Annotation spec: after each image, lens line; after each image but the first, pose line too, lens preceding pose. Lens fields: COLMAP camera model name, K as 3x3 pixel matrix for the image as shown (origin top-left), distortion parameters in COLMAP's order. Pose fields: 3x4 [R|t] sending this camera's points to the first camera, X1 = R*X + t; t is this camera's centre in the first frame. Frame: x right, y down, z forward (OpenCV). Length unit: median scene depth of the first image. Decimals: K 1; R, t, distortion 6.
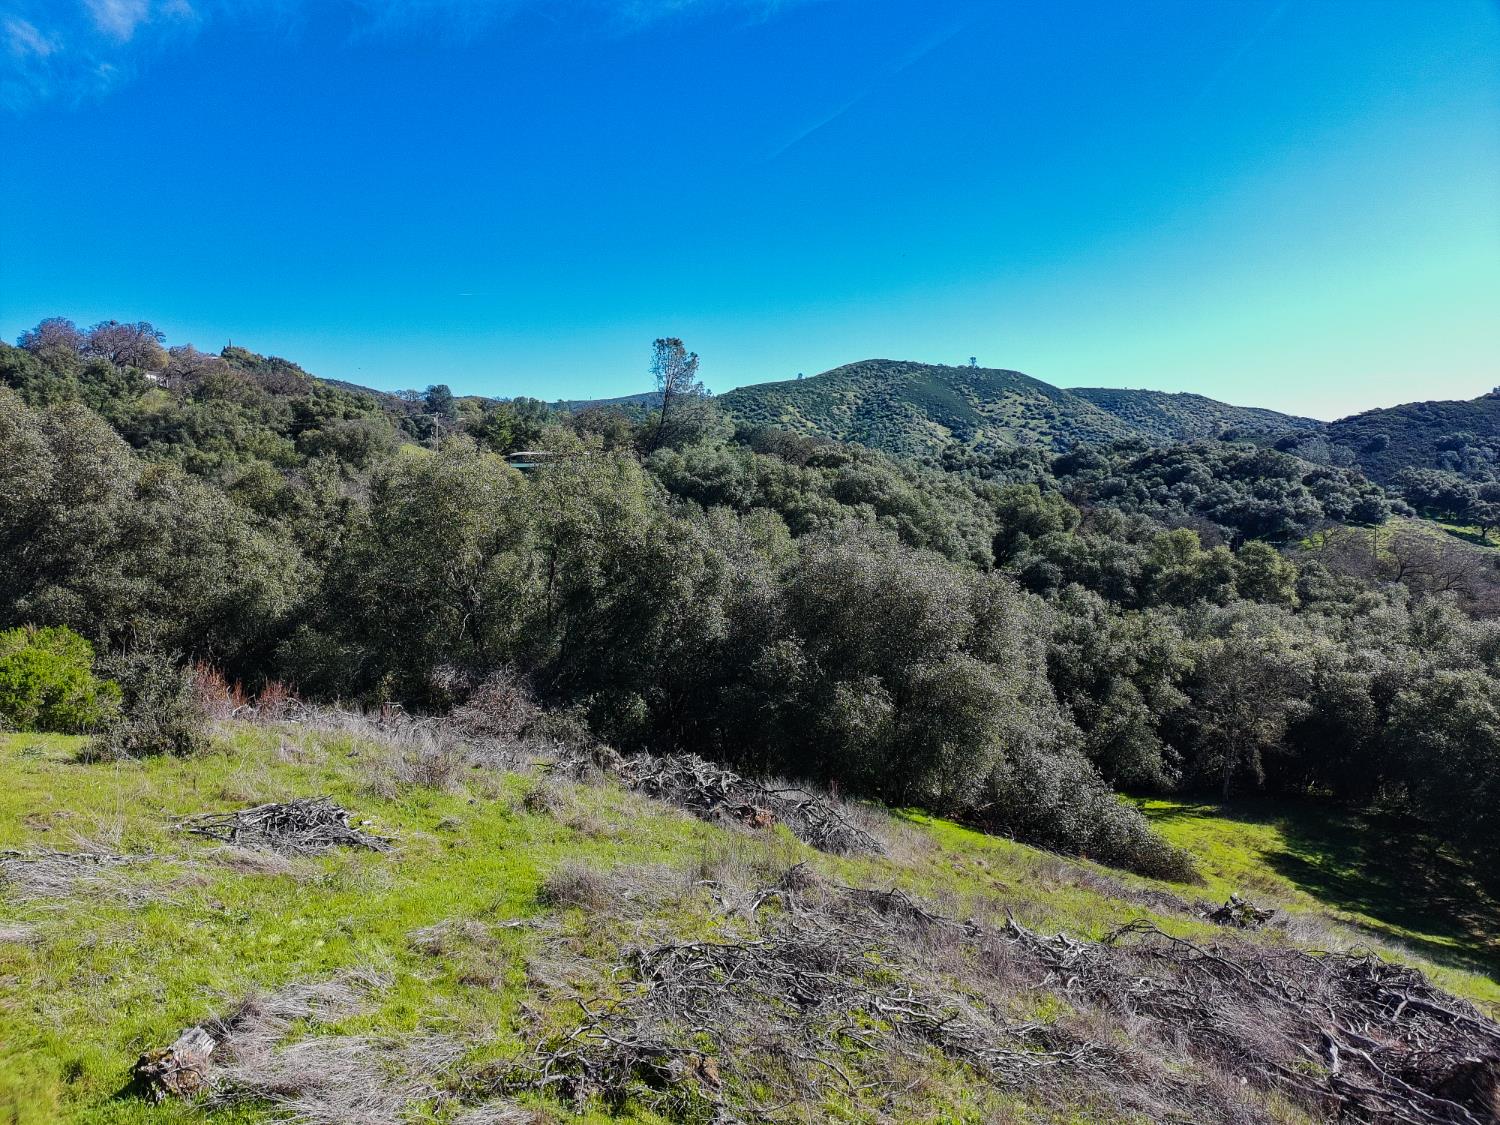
lens RADIAL K [[1101.4, 0, 731.4], [0, 1101.4, 551.4], [0, 0, 1]] dist [0.092760, -0.098978]
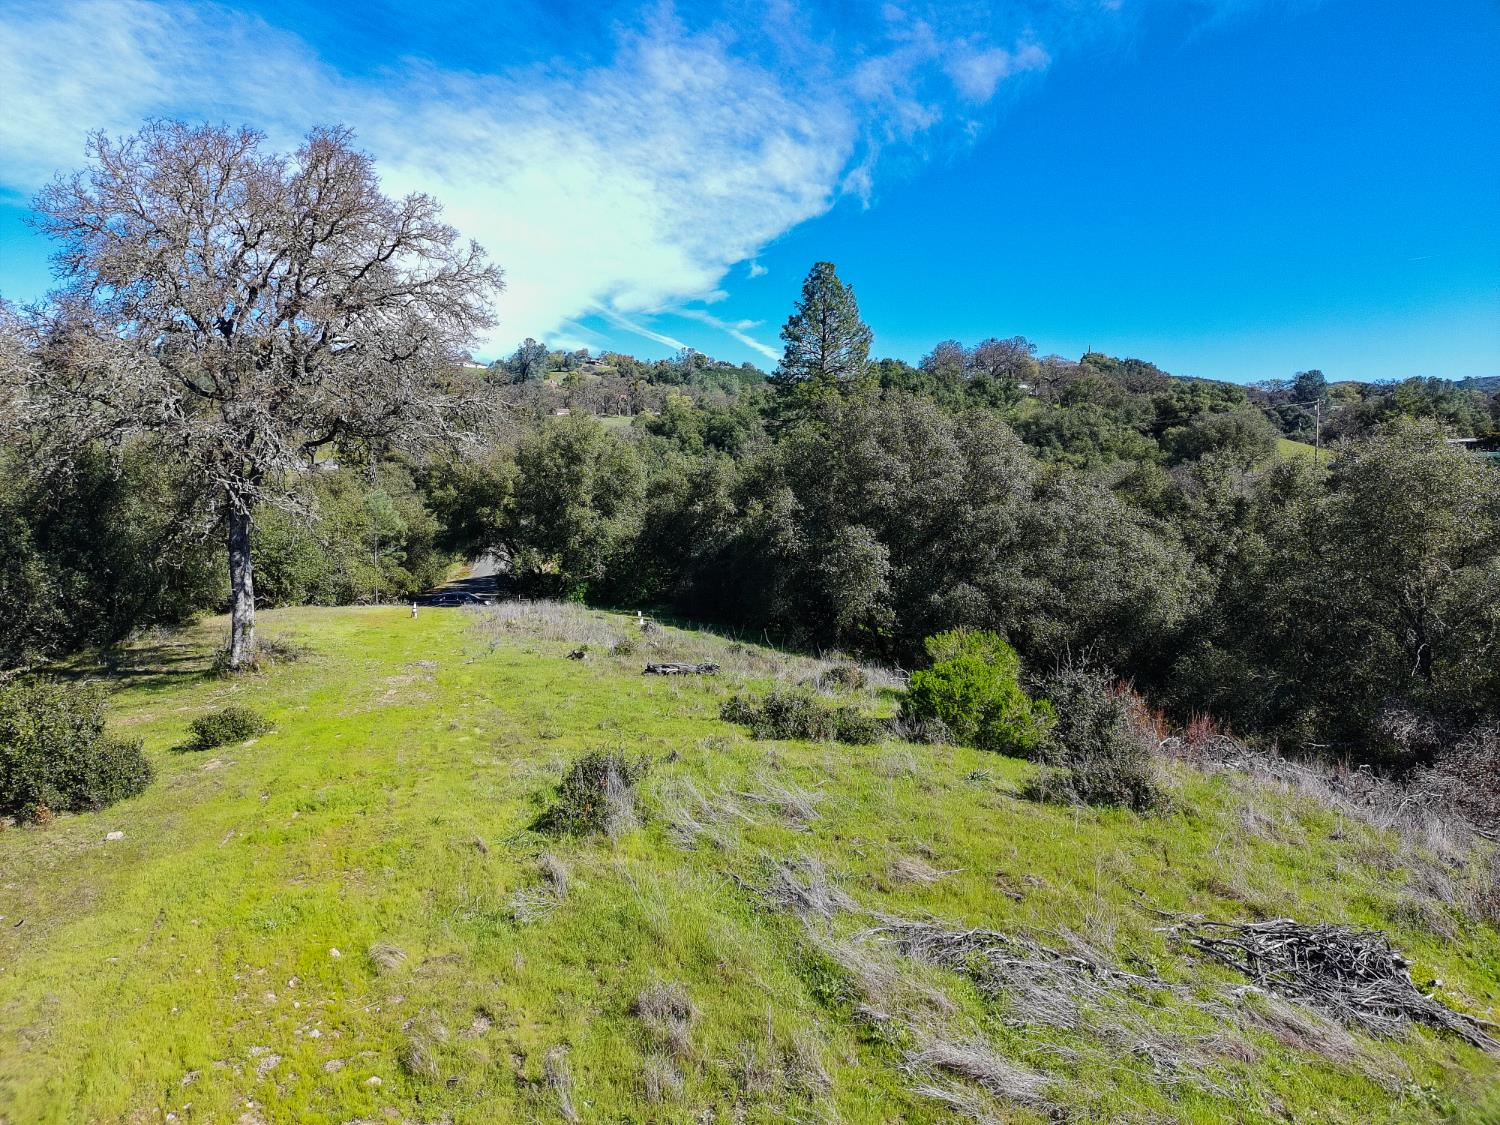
lens RADIAL K [[1105.1, 0, 736.2], [0, 1105.1, 555.6], [0, 0, 1]] dist [0.056054, -0.046392]
pose [[0.751615, 0.030277, -0.658907, -0.073749], [-0.027690, 0.999514, 0.014342, -0.003246], [0.659021, 0.007465, 0.752087, 0.077855]]
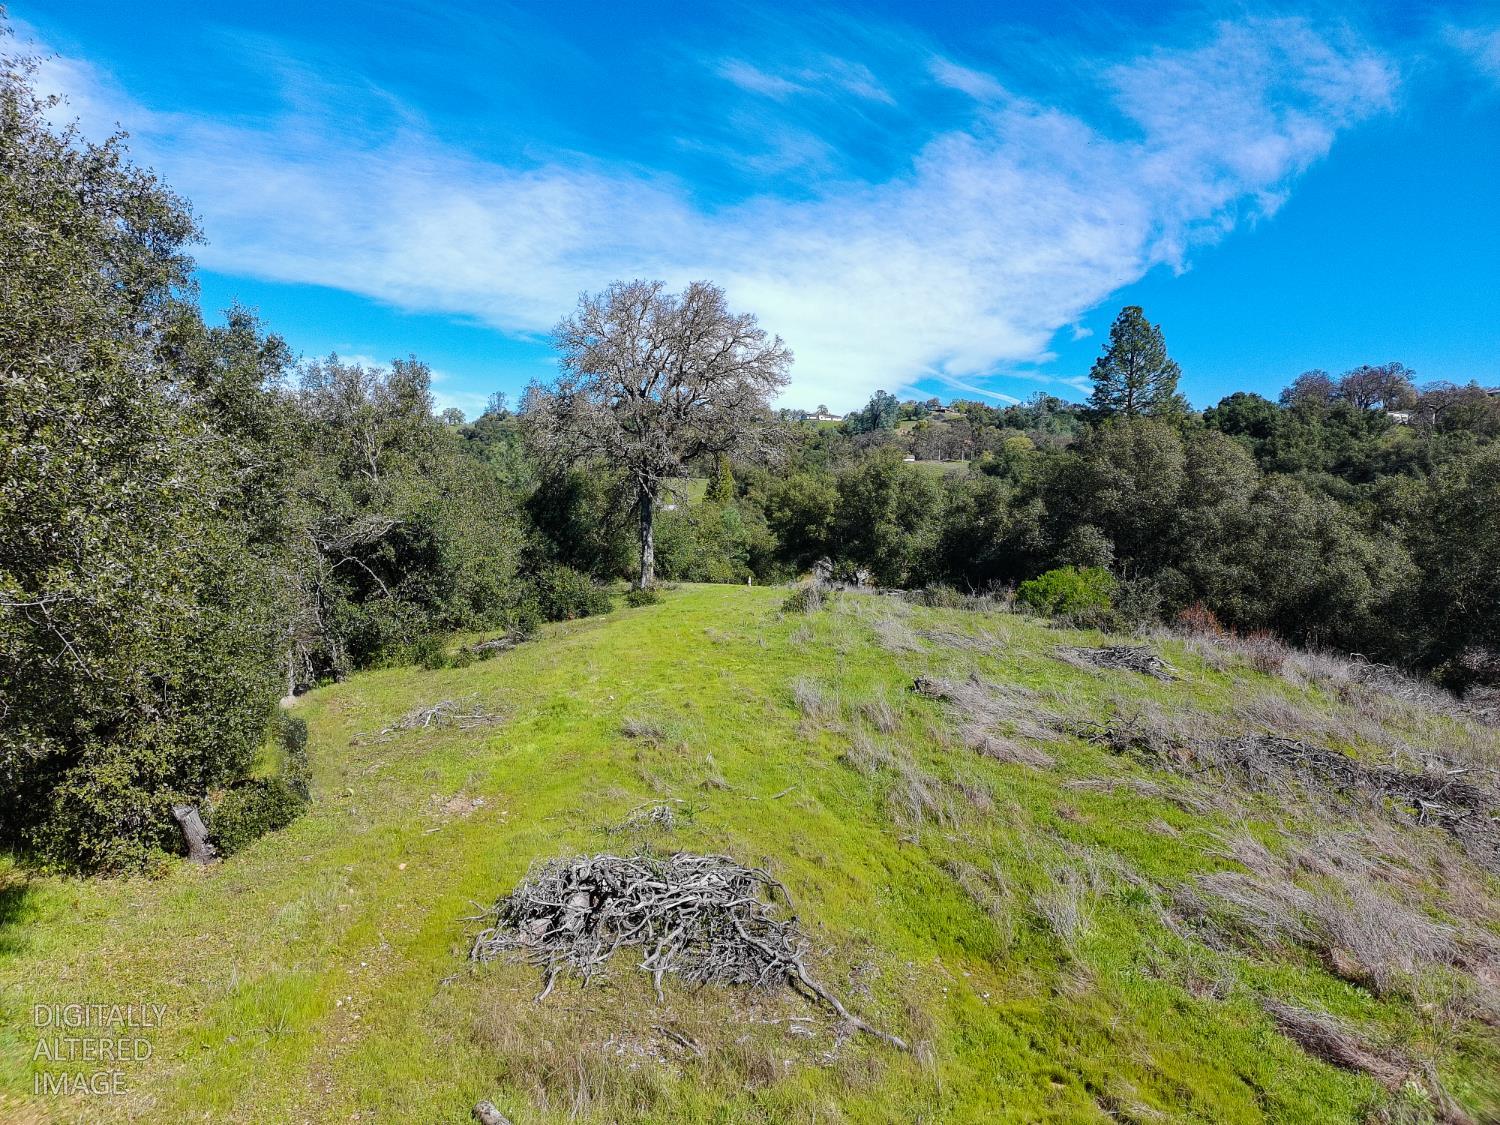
lens RADIAL K [[1101.4, 0, 731.4], [0, 1101.4, 551.4], [0, 0, 1]] dist [0.092760, -0.098978]
pose [[0.504295, 0.000100, -0.863532, 0.222004], [-0.038601, 0.999003, -0.022427, 0.052096], [0.862668, 0.044643, 0.503796, -0.076530]]
